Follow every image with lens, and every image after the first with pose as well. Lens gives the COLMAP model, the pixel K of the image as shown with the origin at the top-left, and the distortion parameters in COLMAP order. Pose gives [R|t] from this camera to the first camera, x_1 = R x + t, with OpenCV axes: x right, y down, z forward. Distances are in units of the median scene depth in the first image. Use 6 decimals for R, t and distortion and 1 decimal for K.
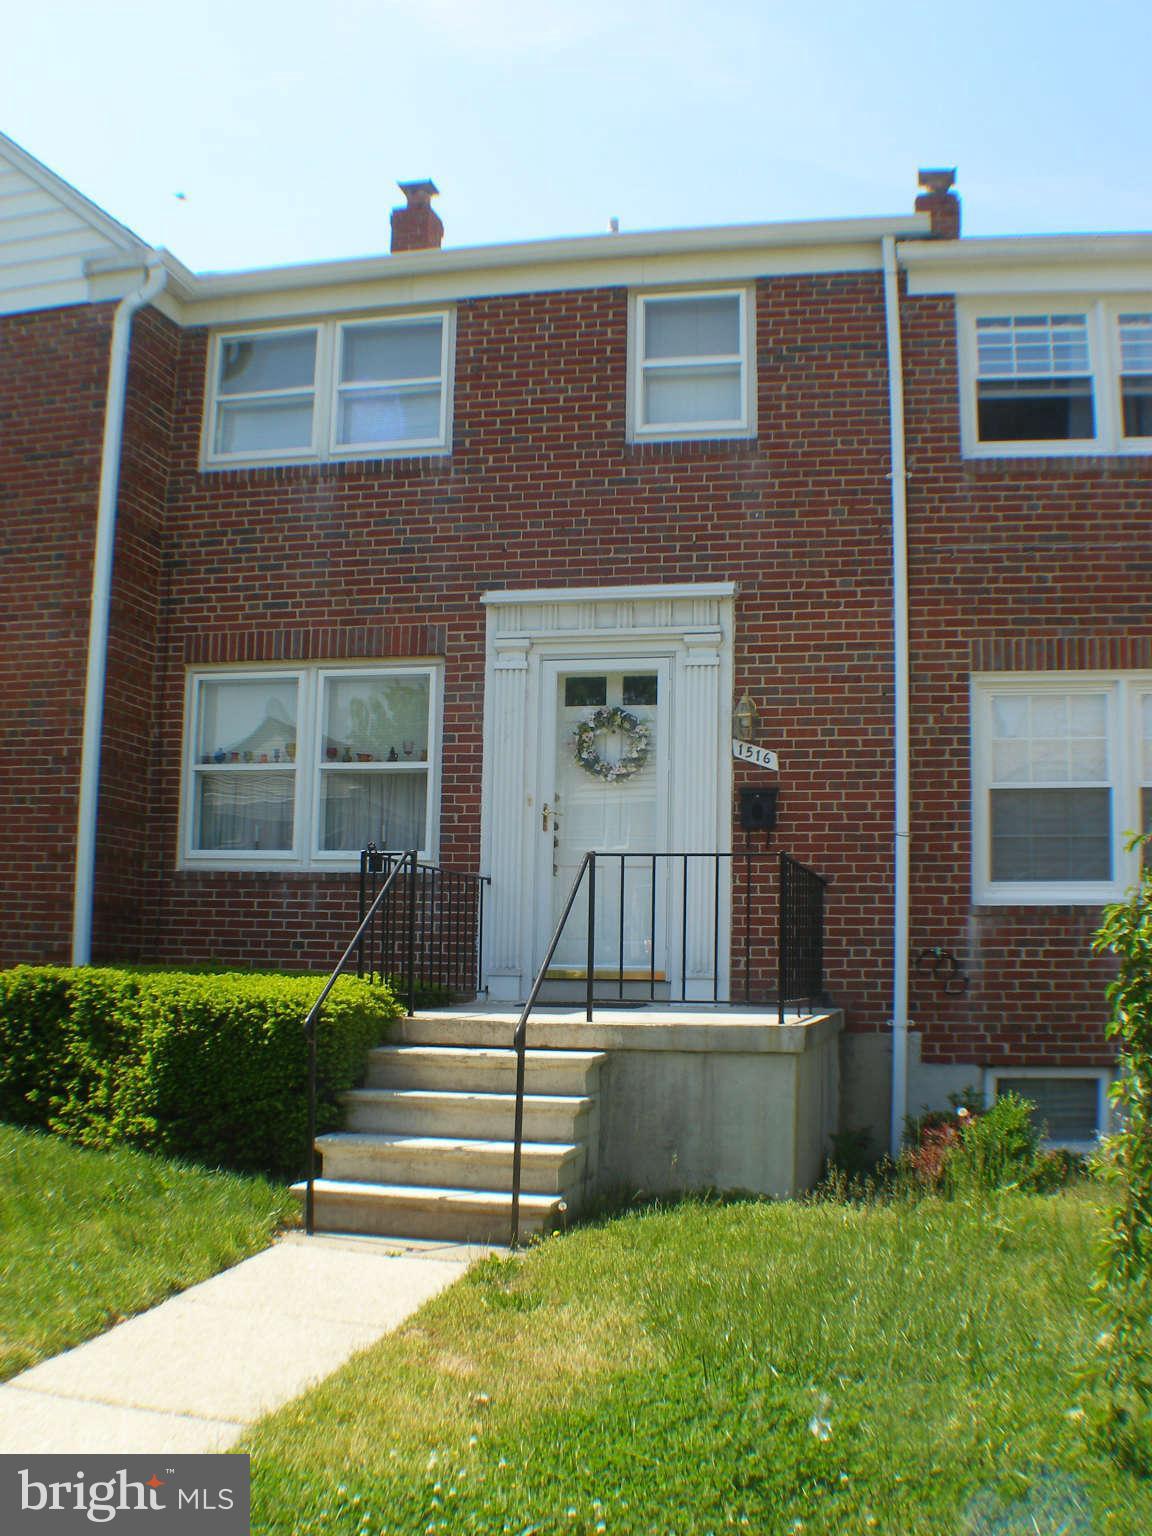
lens RADIAL K [[1675.1, 0, 576.0], [0, 1675.1, 768.0], [0, 0, 1]] dist [-0.253205, -0.002109]
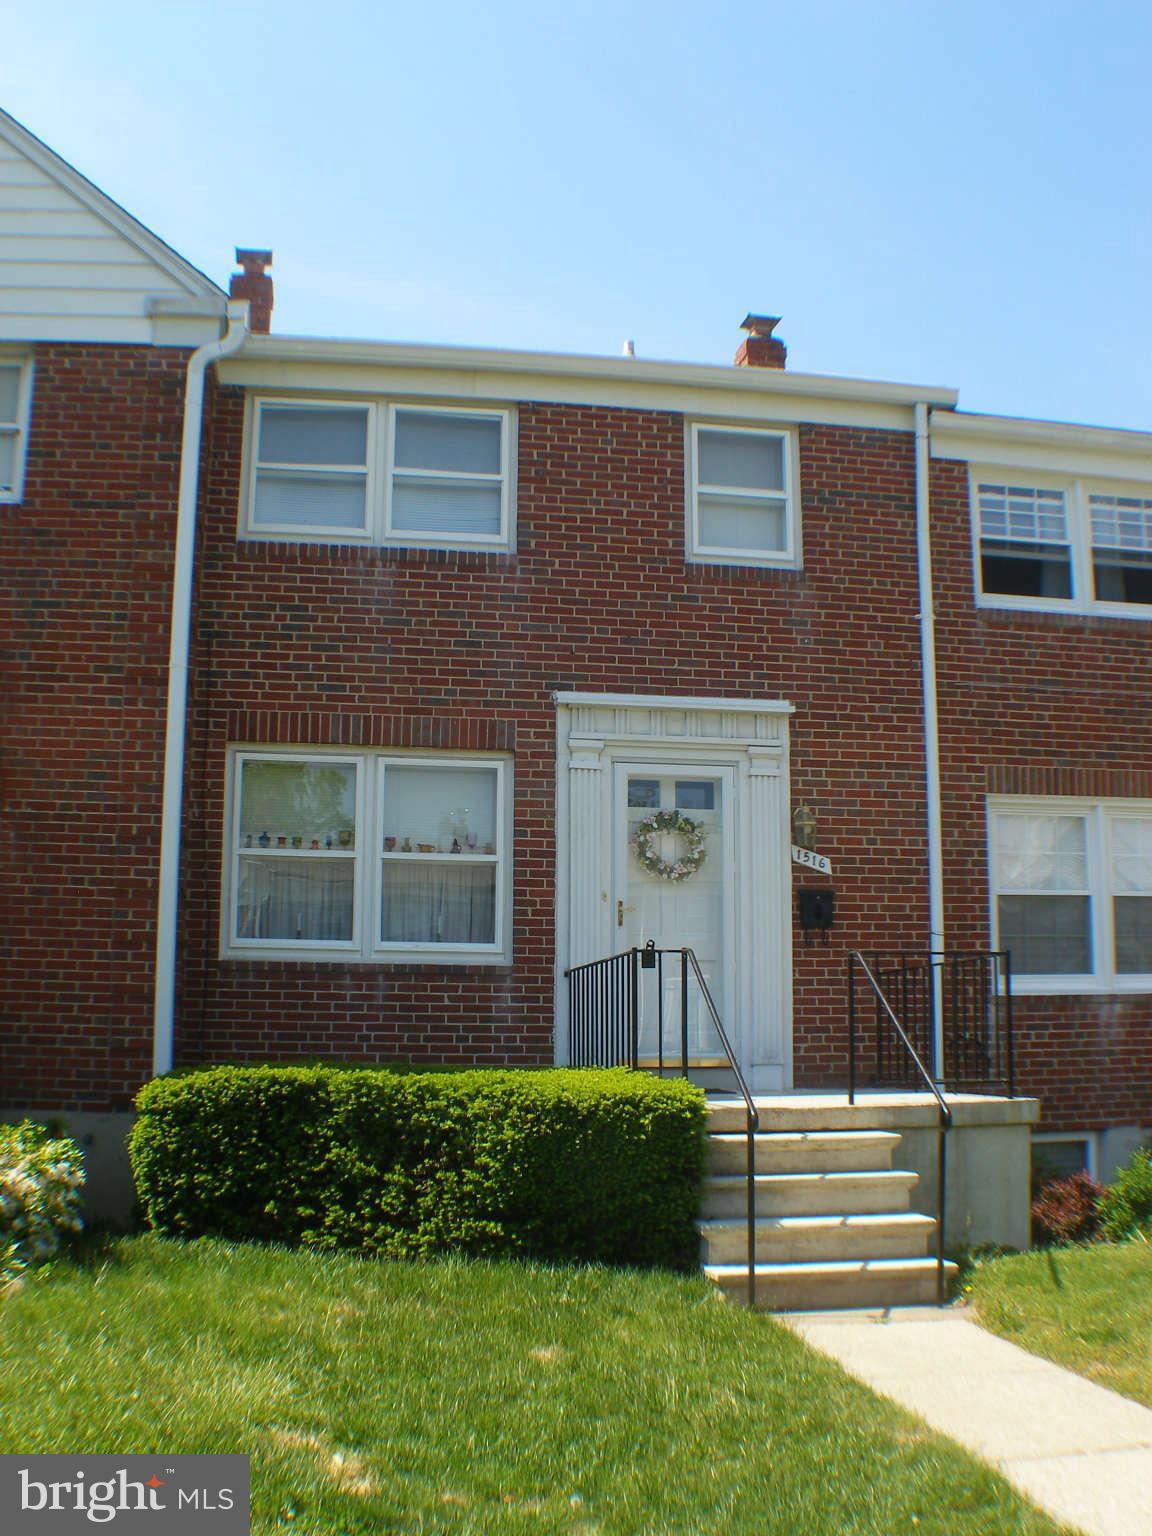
lens RADIAL K [[1675.1, 0, 576.0], [0, 1675.1, 768.0], [0, 0, 1]] dist [-0.253205, -0.002109]
pose [[0.916001, 0.053452, 0.397600, -0.459027], [-0.034304, 0.997890, -0.055122, -0.002309], [-0.399707, 0.036853, 0.915902, 0.053038]]
